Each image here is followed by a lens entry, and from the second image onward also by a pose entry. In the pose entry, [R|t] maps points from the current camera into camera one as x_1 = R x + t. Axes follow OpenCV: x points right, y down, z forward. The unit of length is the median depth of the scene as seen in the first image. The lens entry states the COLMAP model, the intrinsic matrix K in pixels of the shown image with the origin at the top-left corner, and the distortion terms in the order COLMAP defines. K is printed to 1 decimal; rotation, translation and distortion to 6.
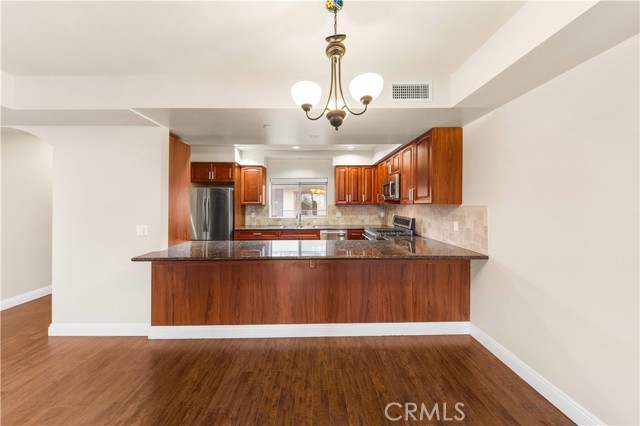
lens RADIAL K [[199.8, 0, 318.5], [0, 199.8, 201.5], [0, 0, 1]] dist [0.000239, 0.000040]
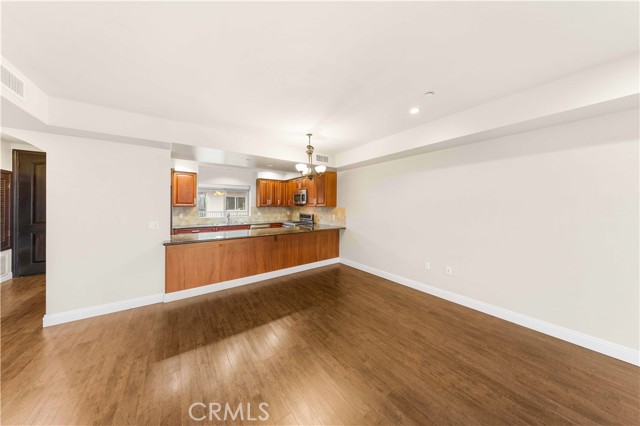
lens RADIAL K [[199.8, 0, 318.5], [0, 199.8, 201.5], [0, 0, 1]] dist [0.000239, 0.000040]
pose [[0.812609, 0.018930, 0.582501, -0.684519], [-0.012945, 0.999812, -0.014432, -0.008709], [-0.582665, 0.004187, 0.812702, -0.641040]]
